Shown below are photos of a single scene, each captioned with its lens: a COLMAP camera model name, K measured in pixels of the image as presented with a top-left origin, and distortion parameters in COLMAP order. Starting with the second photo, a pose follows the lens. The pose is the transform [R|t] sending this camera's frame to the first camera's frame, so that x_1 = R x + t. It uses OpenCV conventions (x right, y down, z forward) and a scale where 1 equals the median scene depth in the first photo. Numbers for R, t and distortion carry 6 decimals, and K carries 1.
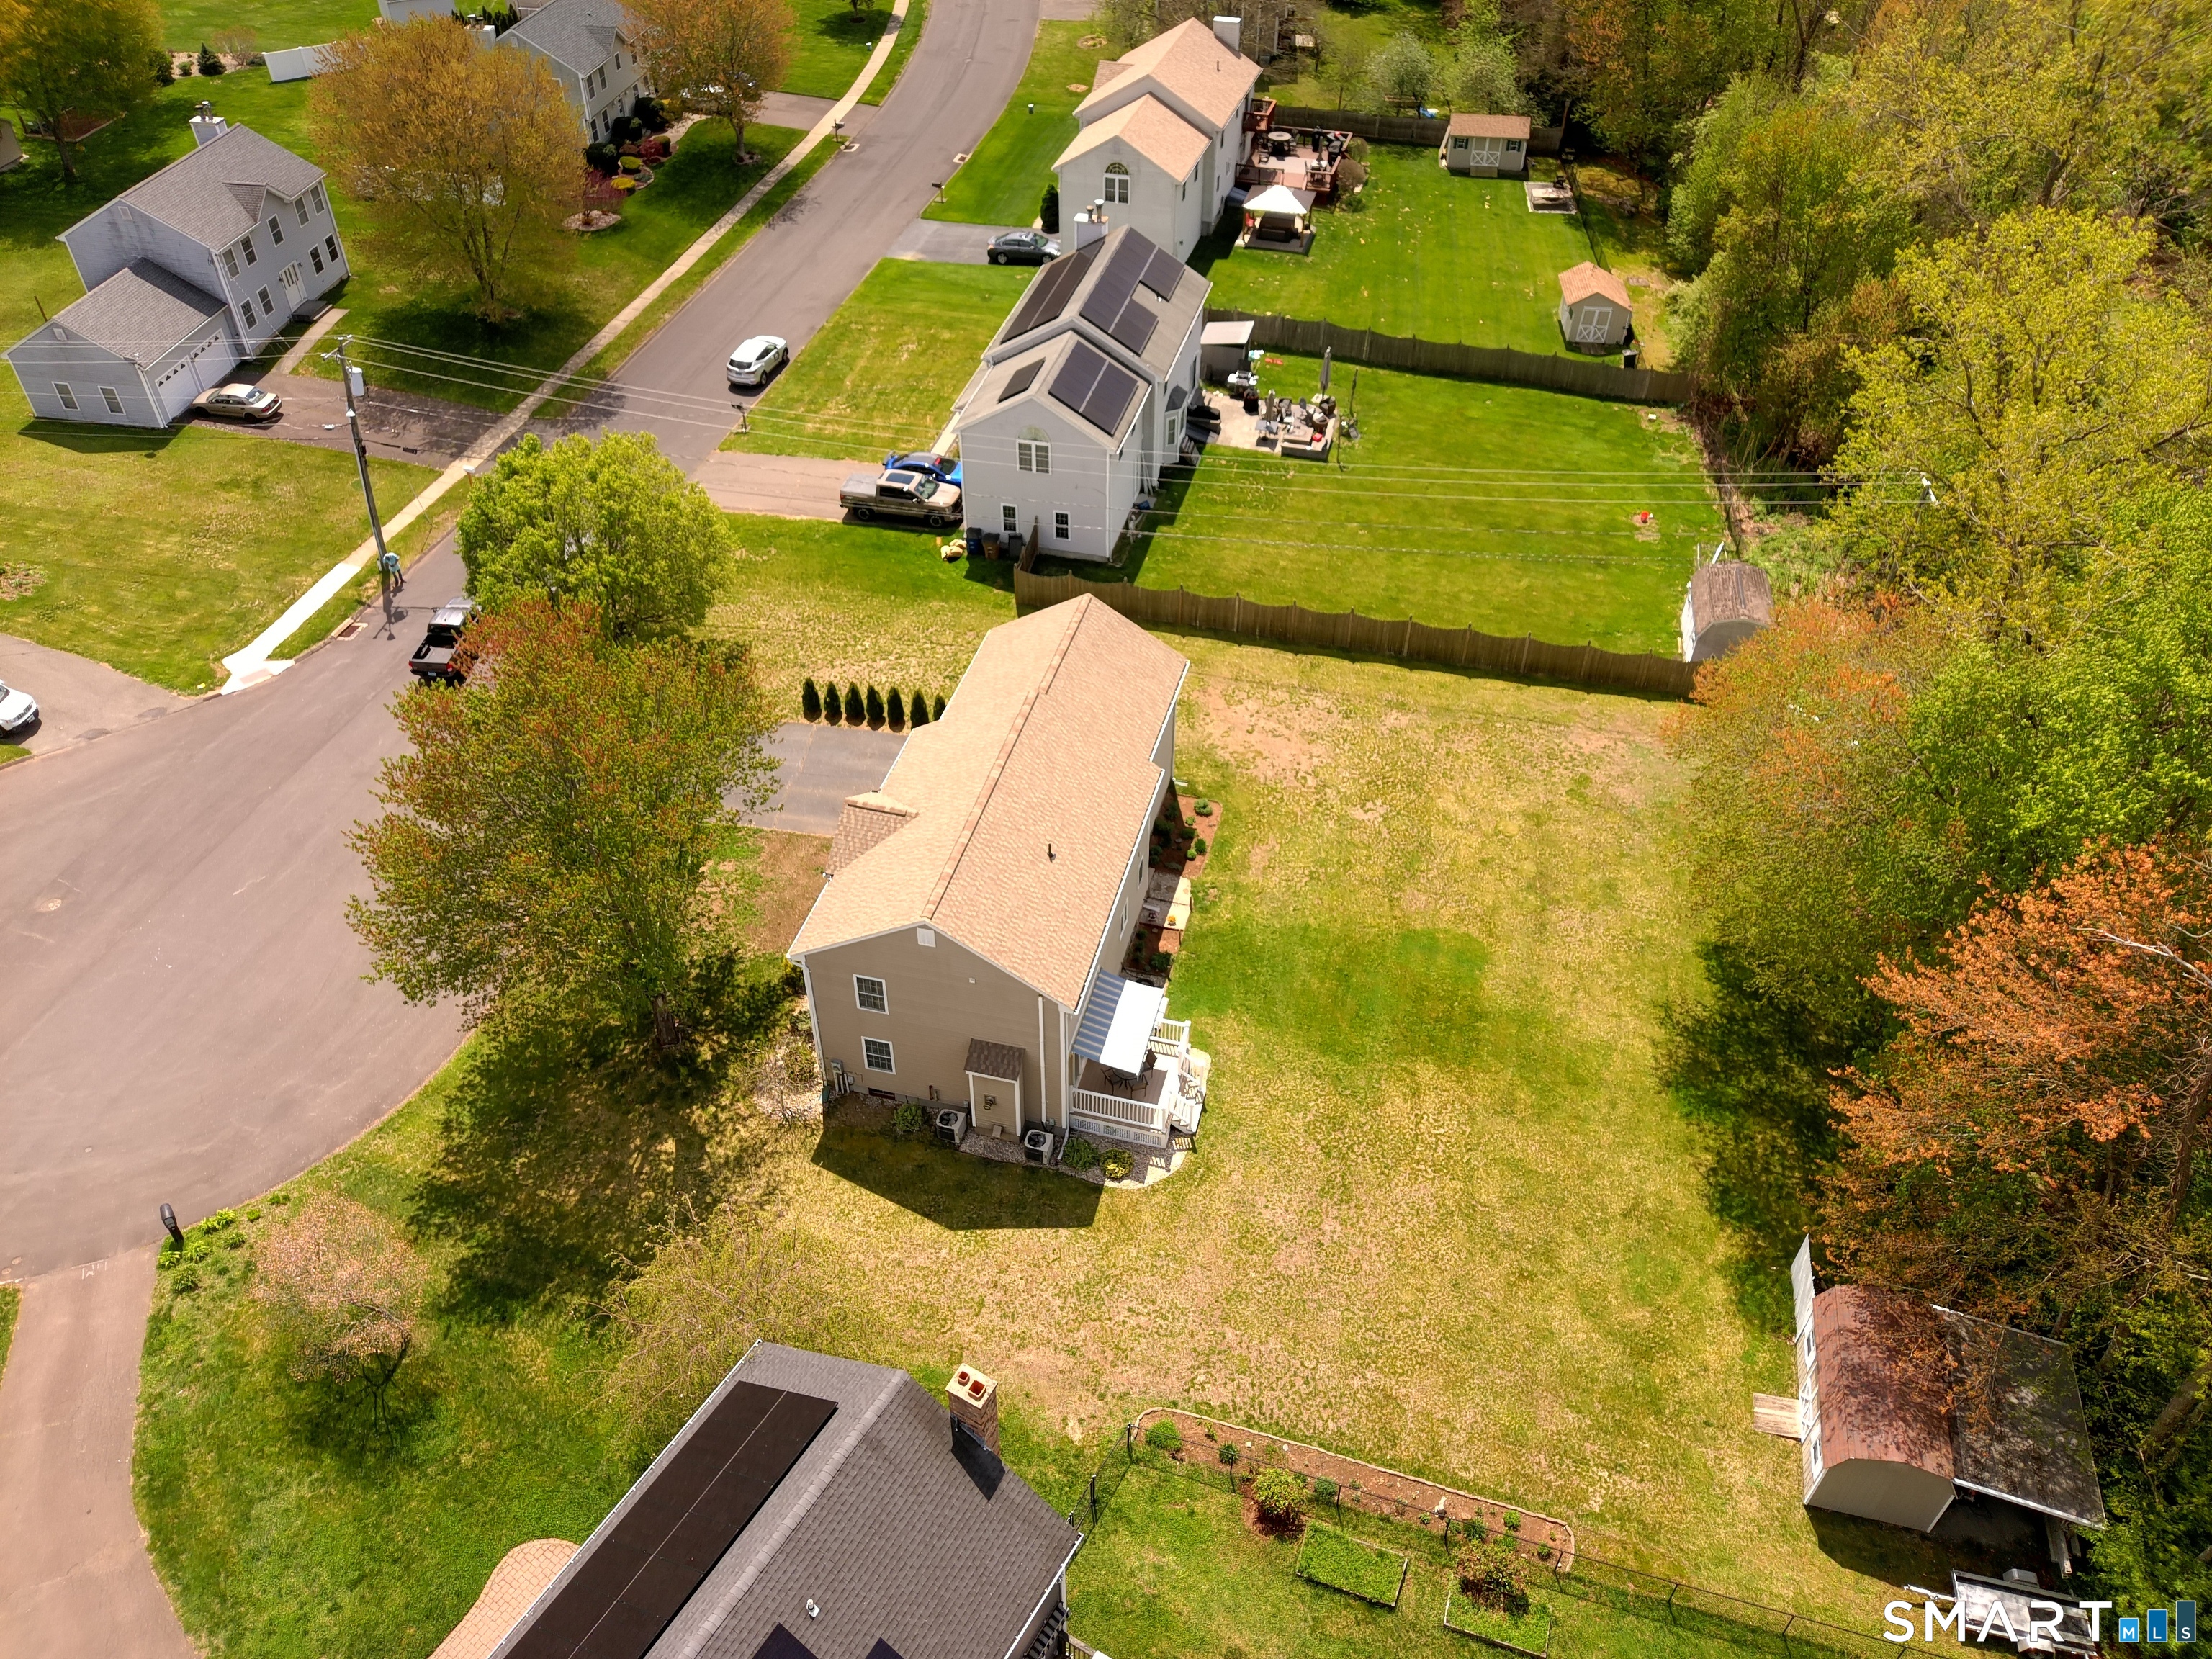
lens RADIAL K [[1645.8, 0, 1103.2], [0, 1645.8, 836.0], [0, 0, 1]] dist [0.123331, -0.206413]
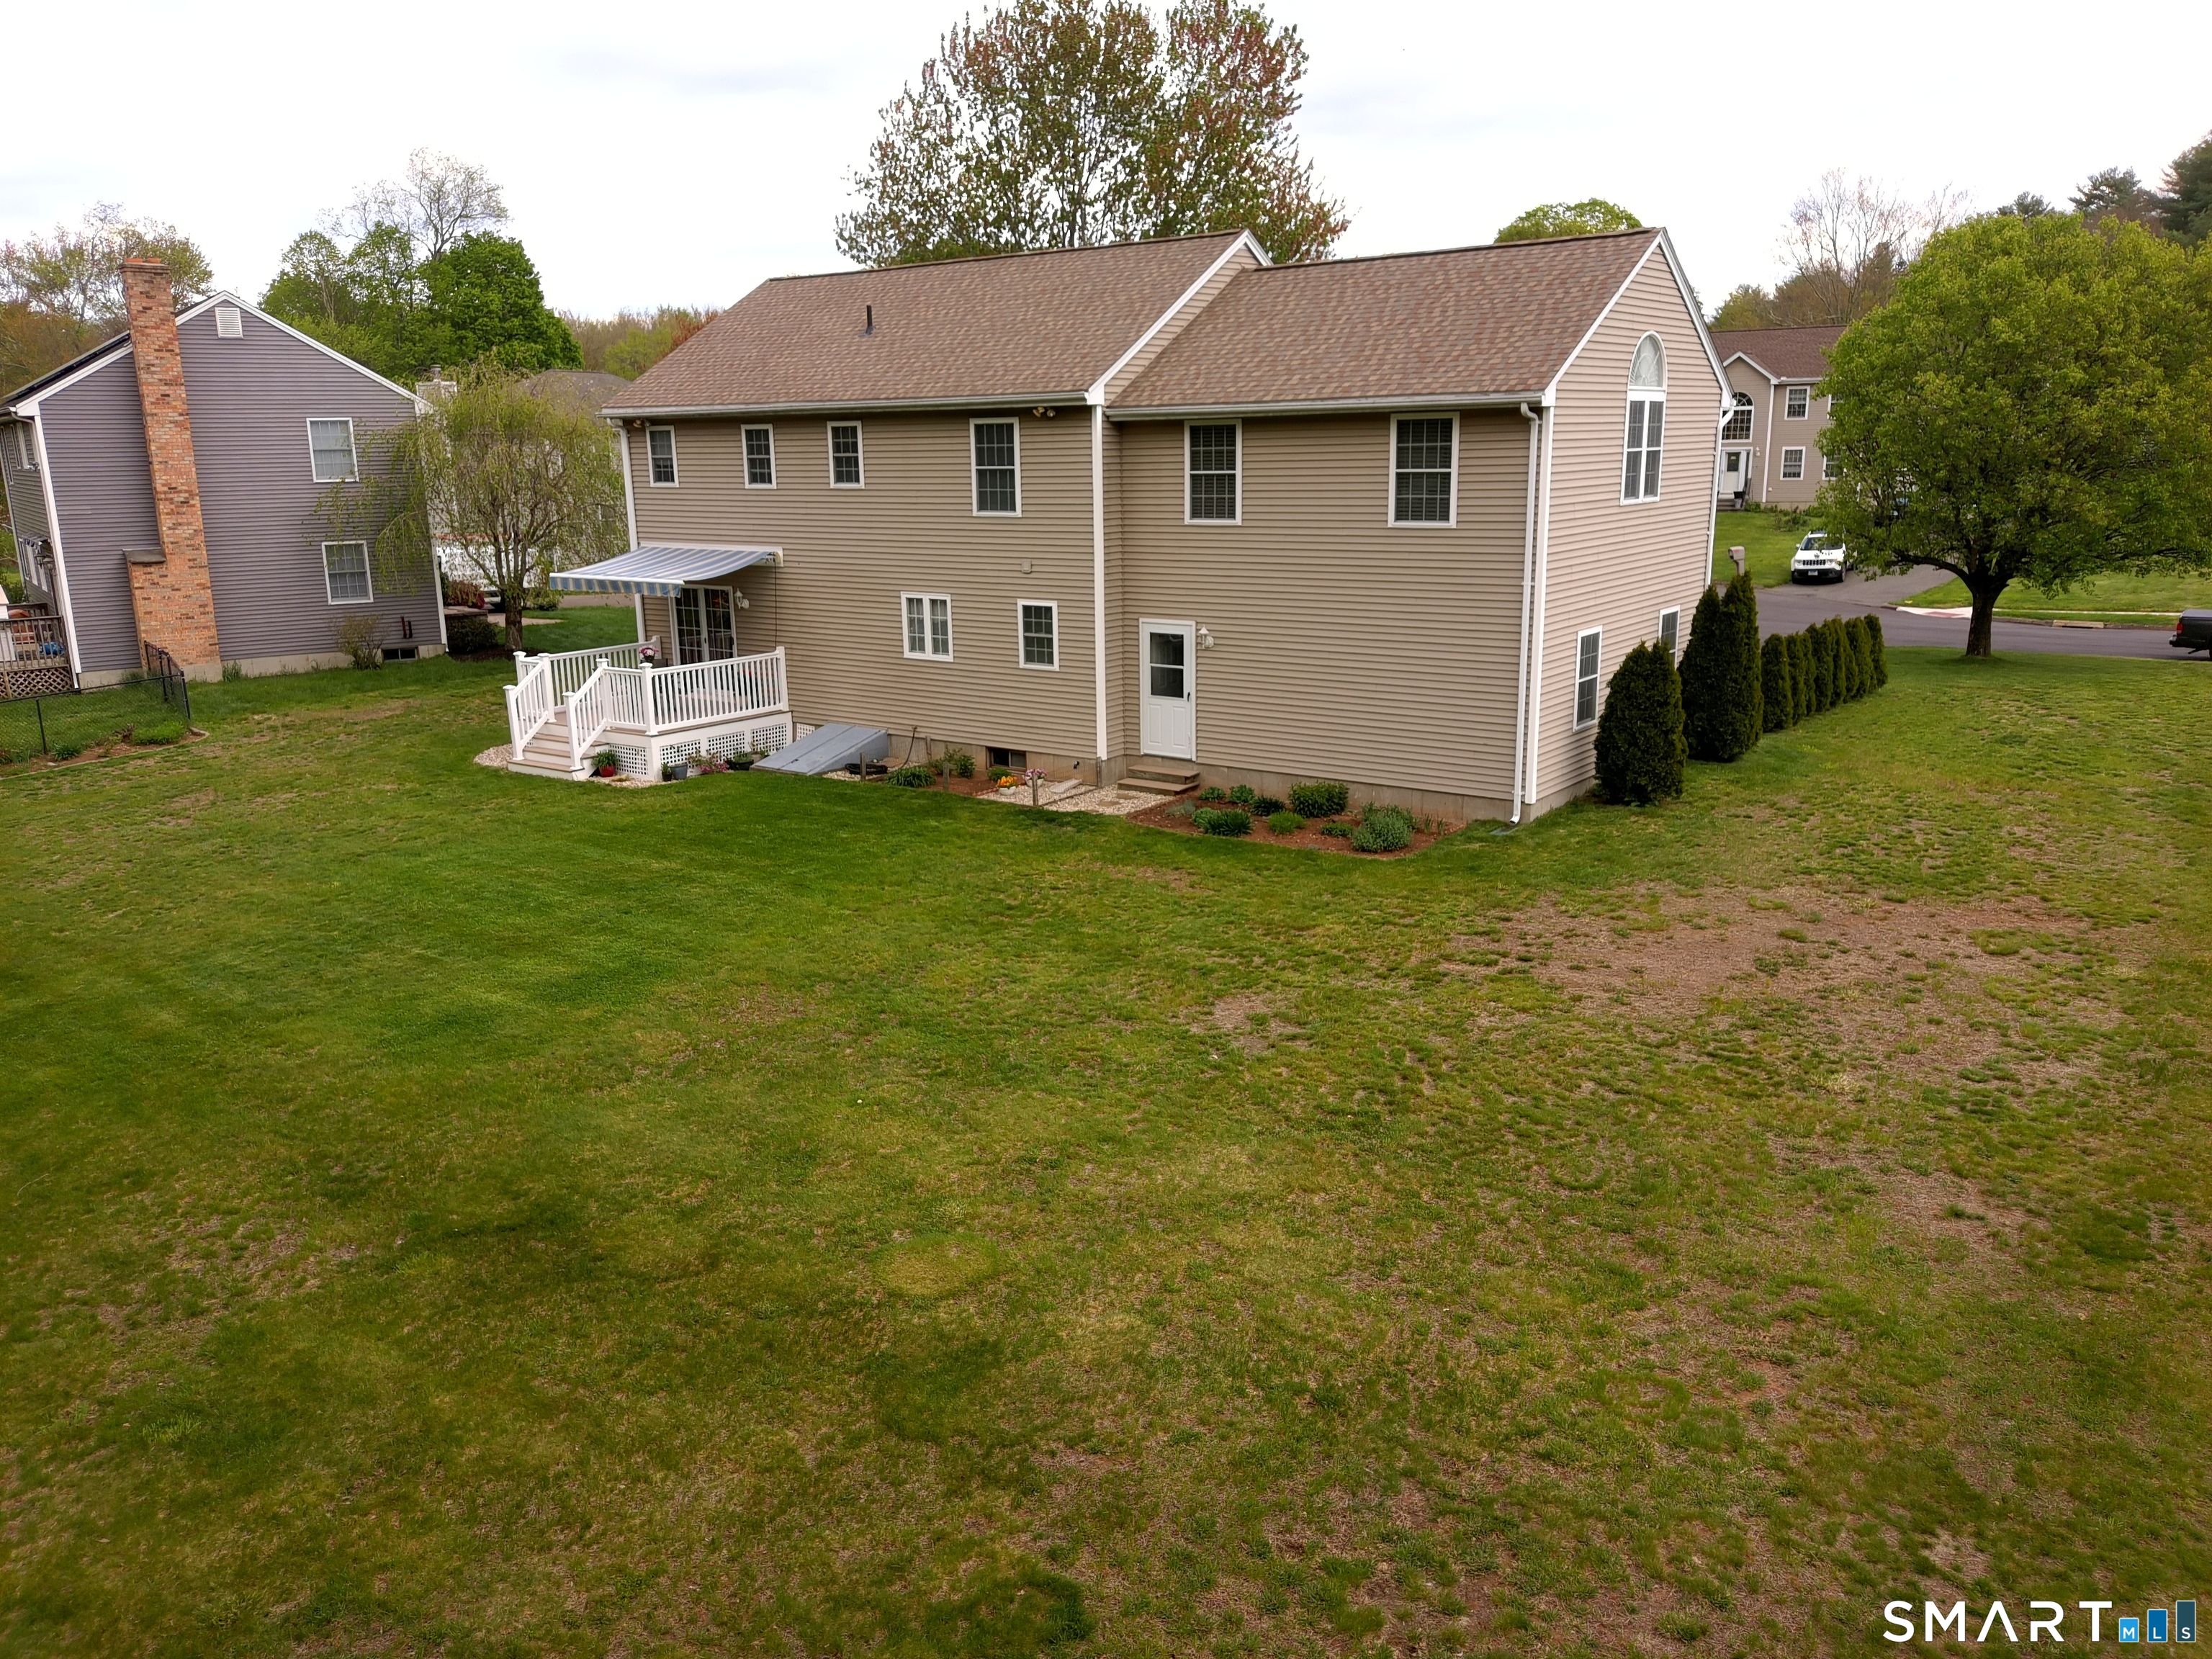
lens RADIAL K [[1645.8, 0, 1103.2], [0, 1645.8, 836.0], [0, 0, 1]] dist [0.123331, -0.206413]
pose [[-0.381866, 0.212961, -0.899347, 0.488562], [-0.604158, 0.678873, 0.417282, -0.157787], [0.699408, 0.702694, -0.130577, 1.239280]]
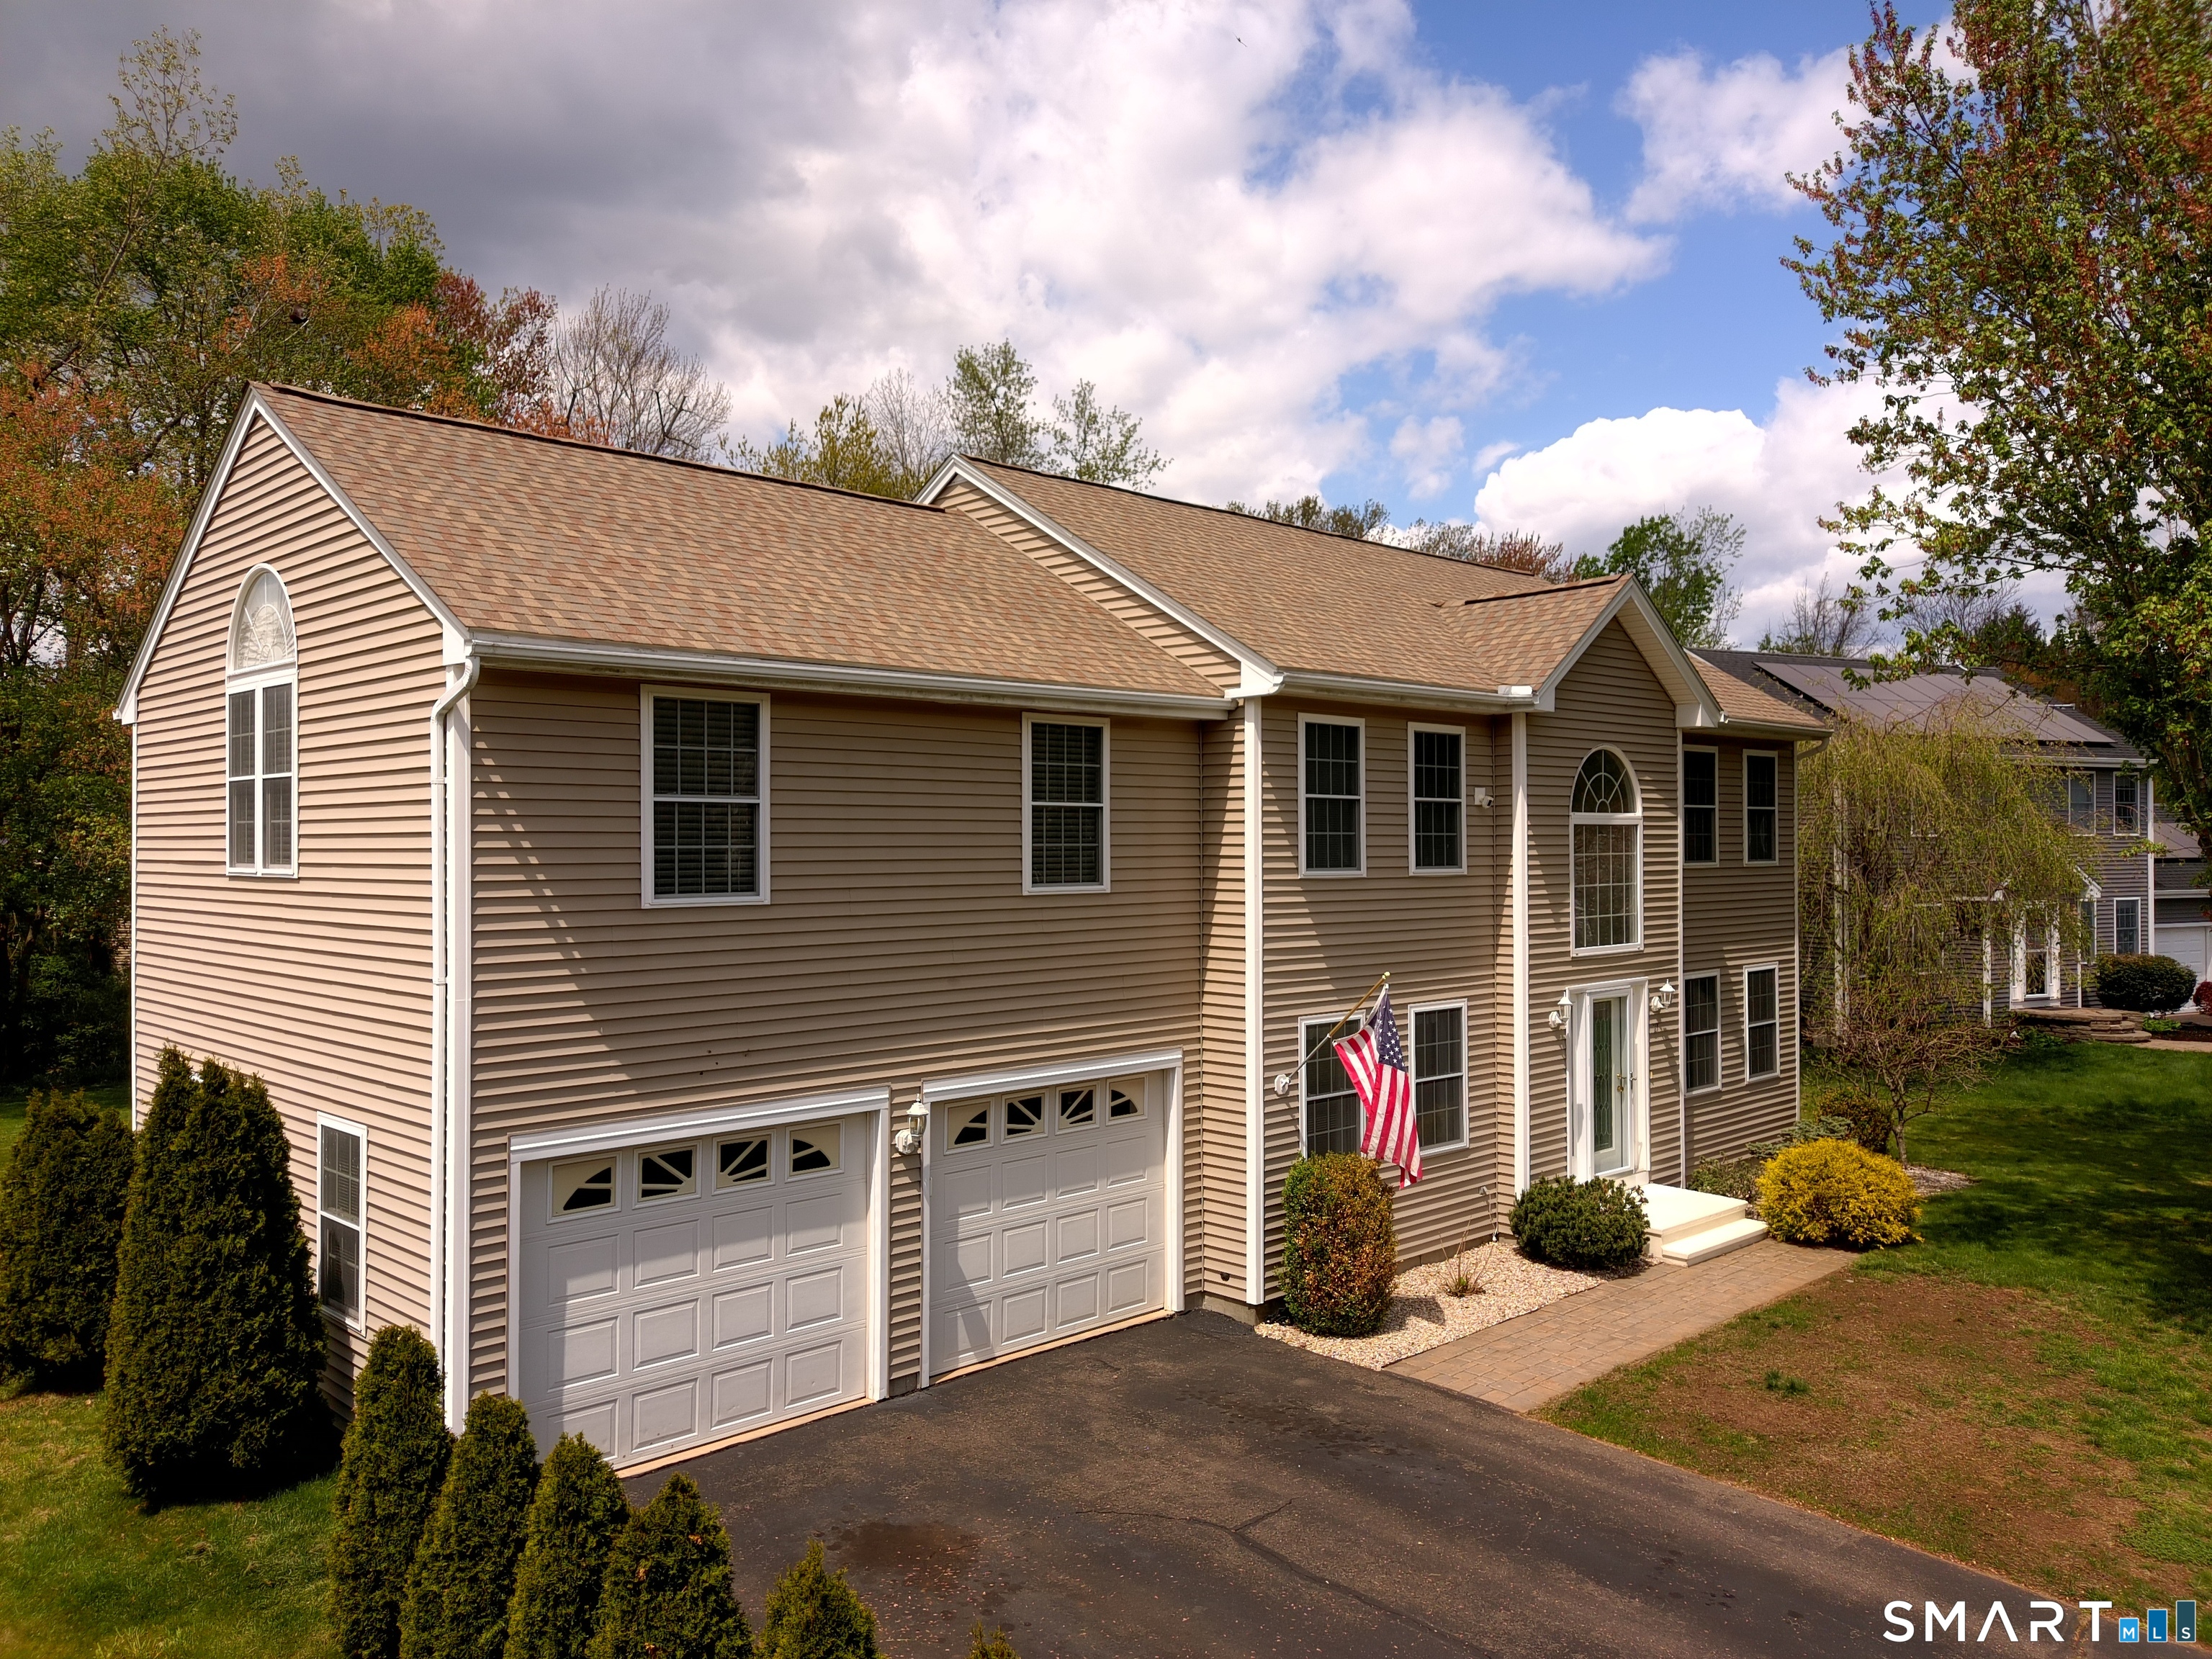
lens RADIAL K [[1645.8, 0, 1103.2], [0, 1645.8, 836.0], [0, 0, 1]] dist [0.123331, -0.206413]
pose [[-0.856839, 0.000008, 0.515584, -0.245104], [0.341928, 0.748463, 0.568233, -0.218729], [-0.385891, 0.663177, -0.641315, 1.324068]]
